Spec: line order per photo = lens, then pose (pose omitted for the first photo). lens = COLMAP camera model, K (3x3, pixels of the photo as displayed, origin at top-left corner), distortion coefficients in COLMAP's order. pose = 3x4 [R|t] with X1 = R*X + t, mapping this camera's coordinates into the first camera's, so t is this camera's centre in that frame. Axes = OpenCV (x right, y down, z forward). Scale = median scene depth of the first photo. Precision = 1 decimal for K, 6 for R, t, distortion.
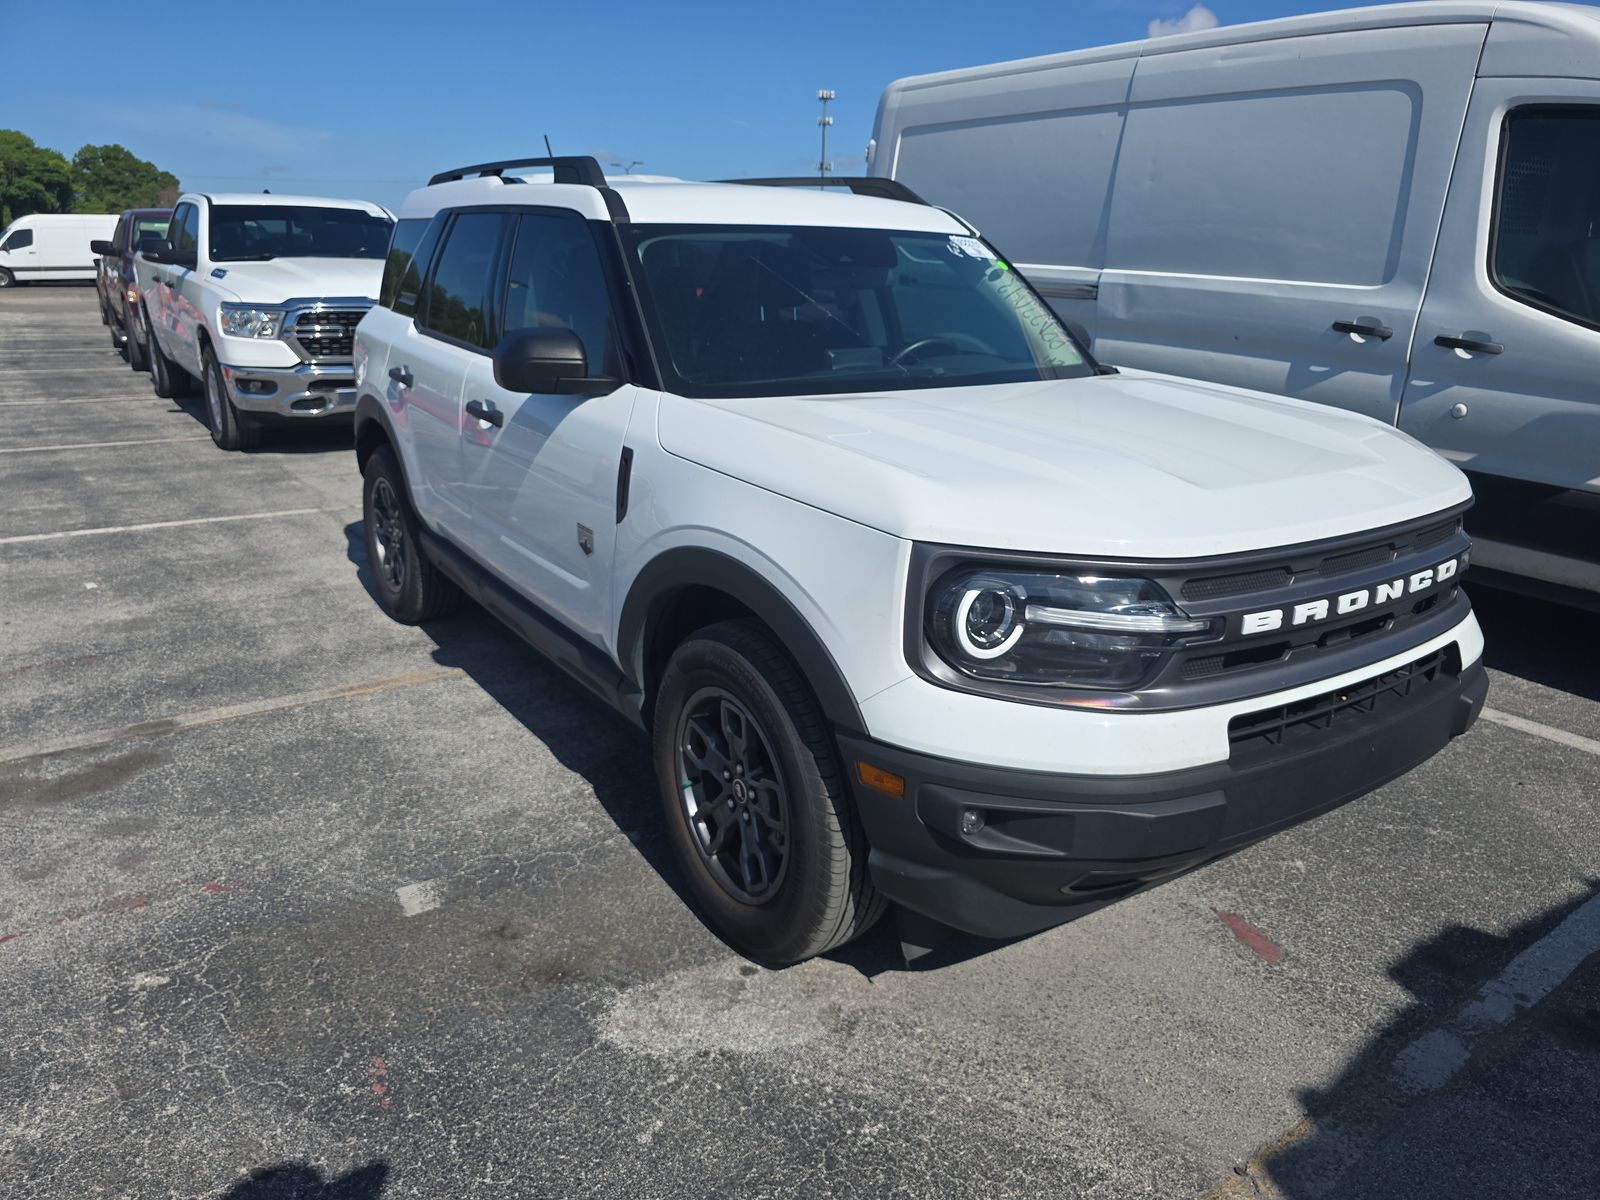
lens RADIAL K [[1084.0, 0, 800.0], [0, 1084.0, 600.0], [0, 0, 1]] dist [0.026752, -0.032974]
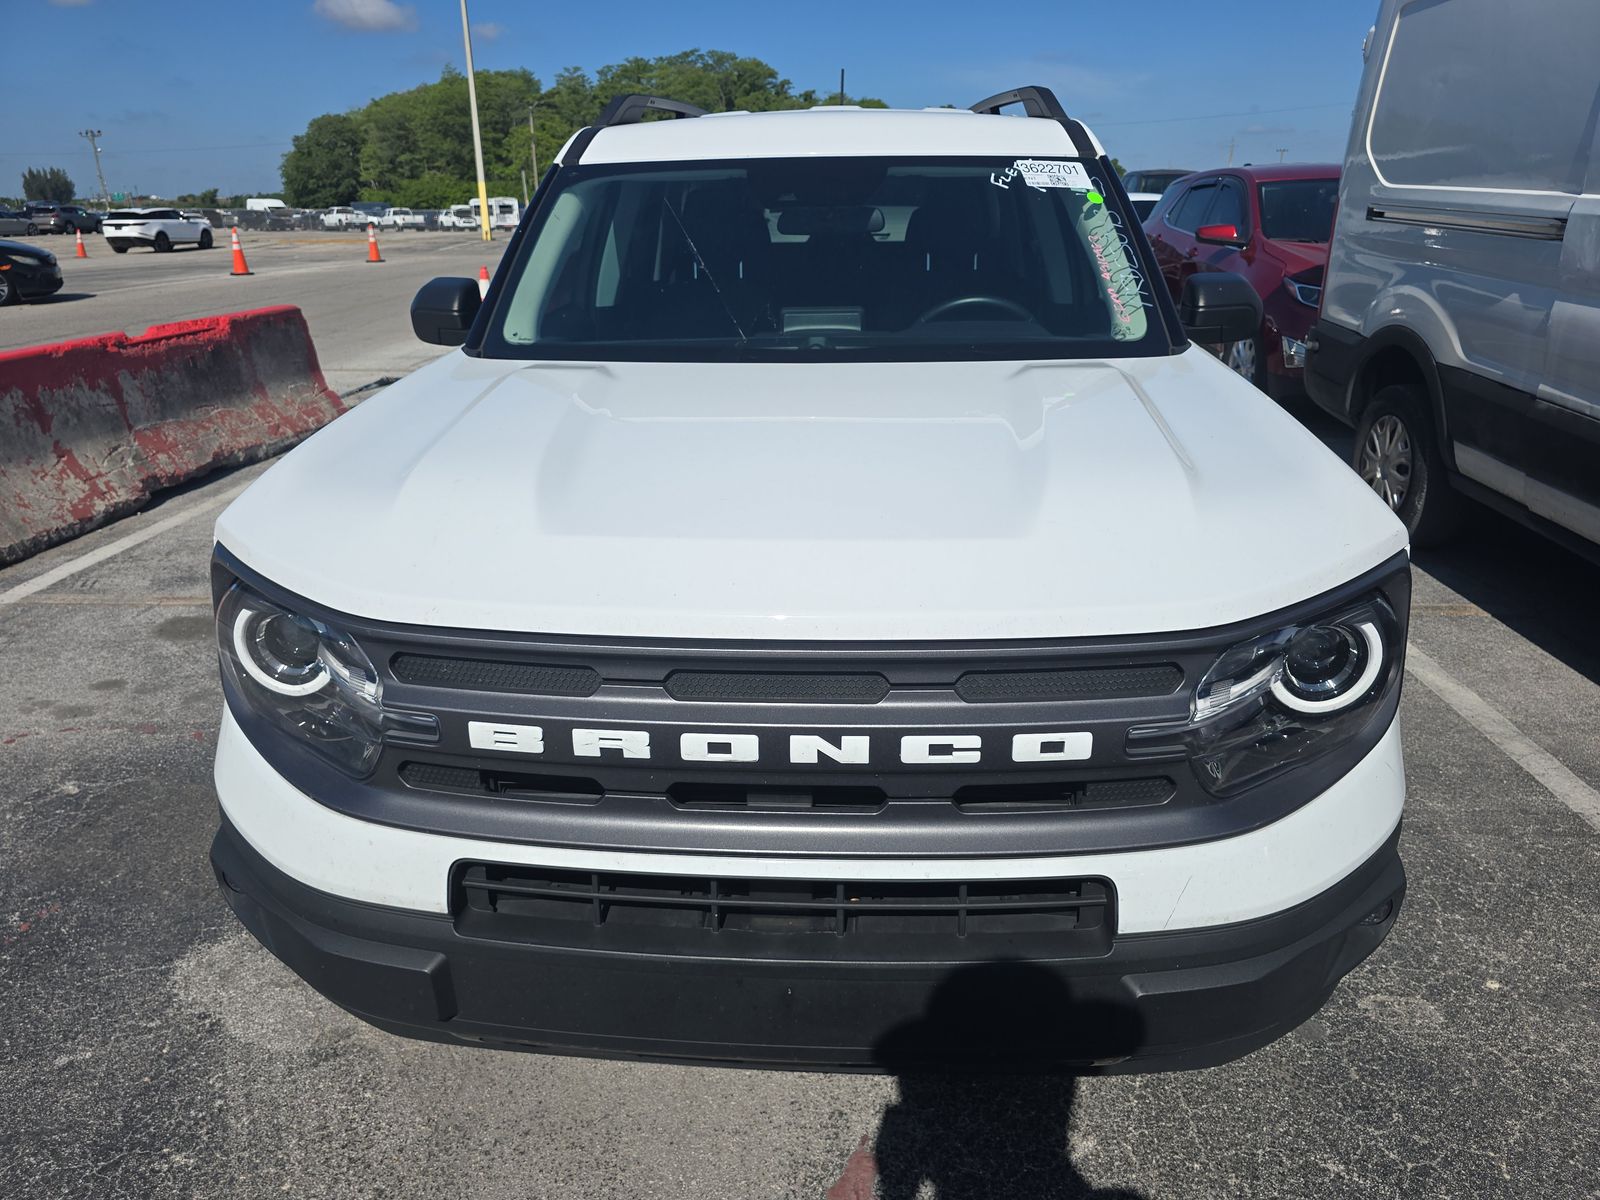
lens RADIAL K [[1084.0, 0, 800.0], [0, 1084.0, 600.0], [0, 0, 1]] dist [0.026752, -0.032974]
pose [[0.792104, 0.186859, -0.581081, 0.839908], [-0.159355, 0.982280, 0.098648, -0.141076], [0.589218, 0.014459, 0.807845, 0.500916]]
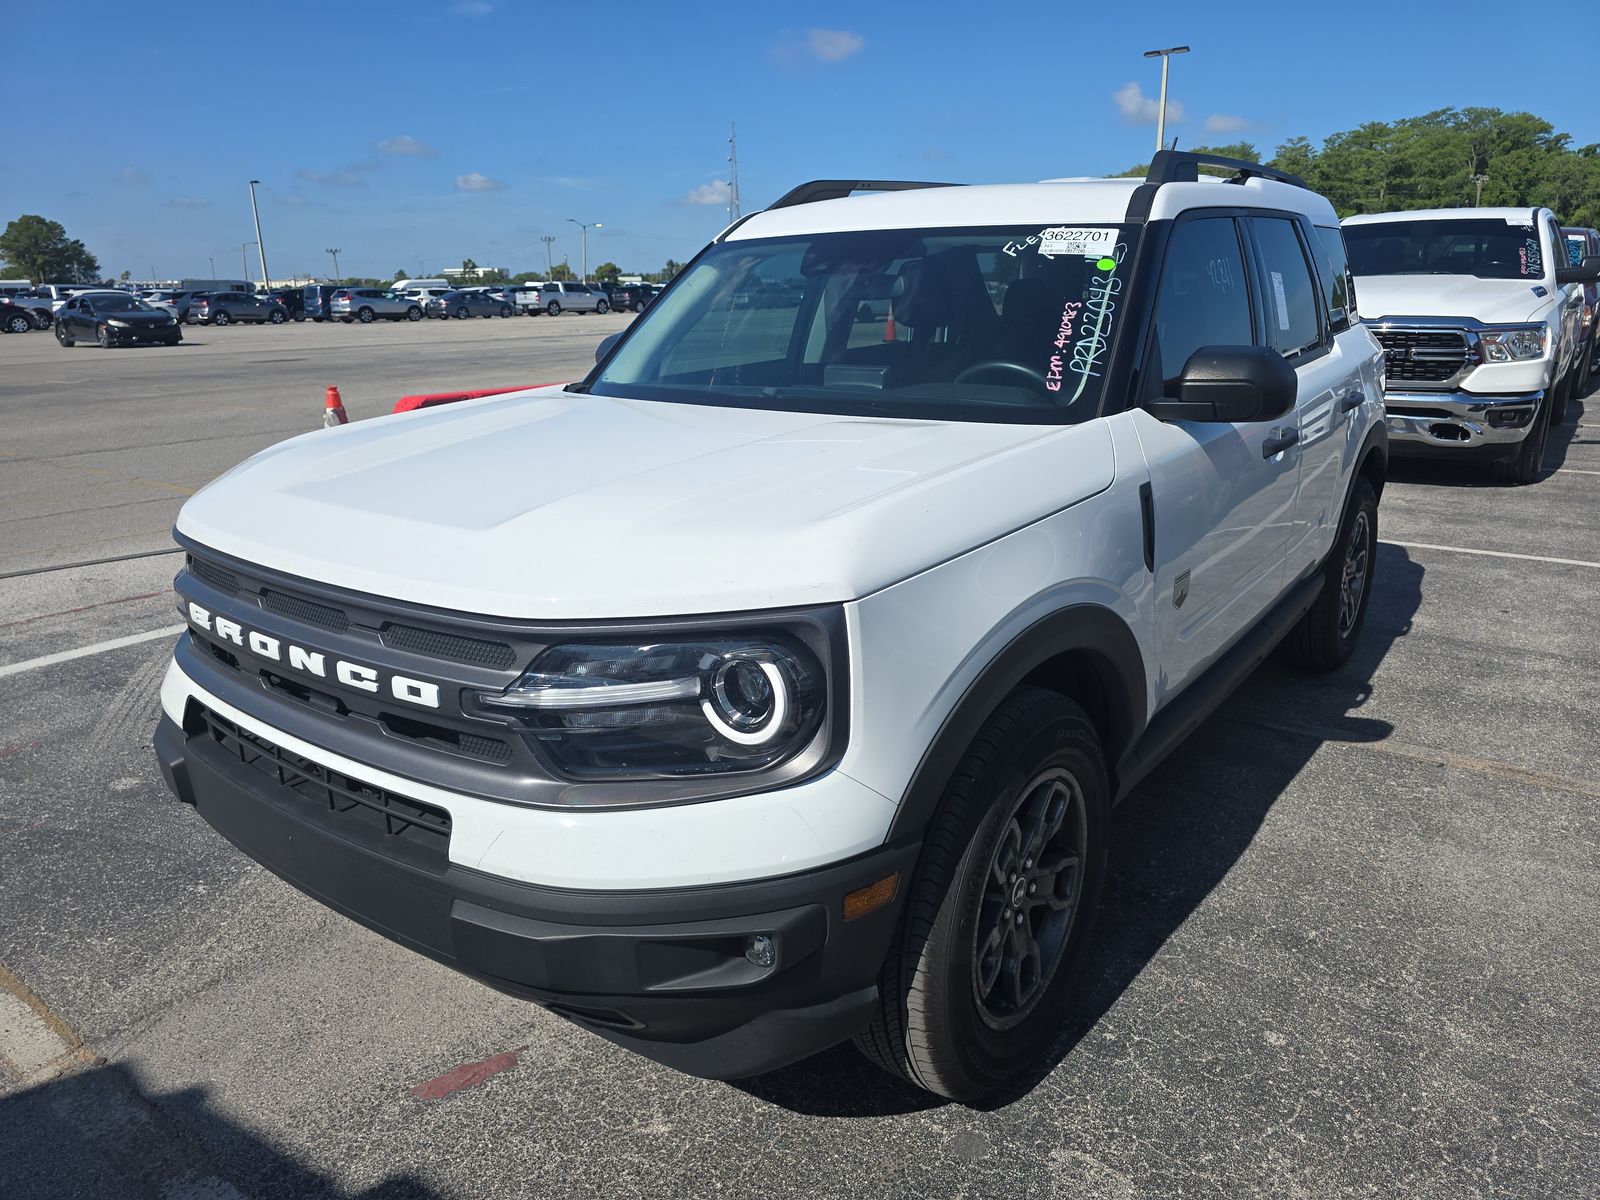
lens RADIAL K [[1084.0, 0, 800.0], [0, 1084.0, 600.0], [0, 0, 1]] dist [0.026752, -0.032974]
pose [[0.311801, 0.242751, -0.918614, 1.370760], [-0.261598, 0.951379, 0.162617, -0.275875], [0.913426, 0.189604, 0.360144, 1.018537]]
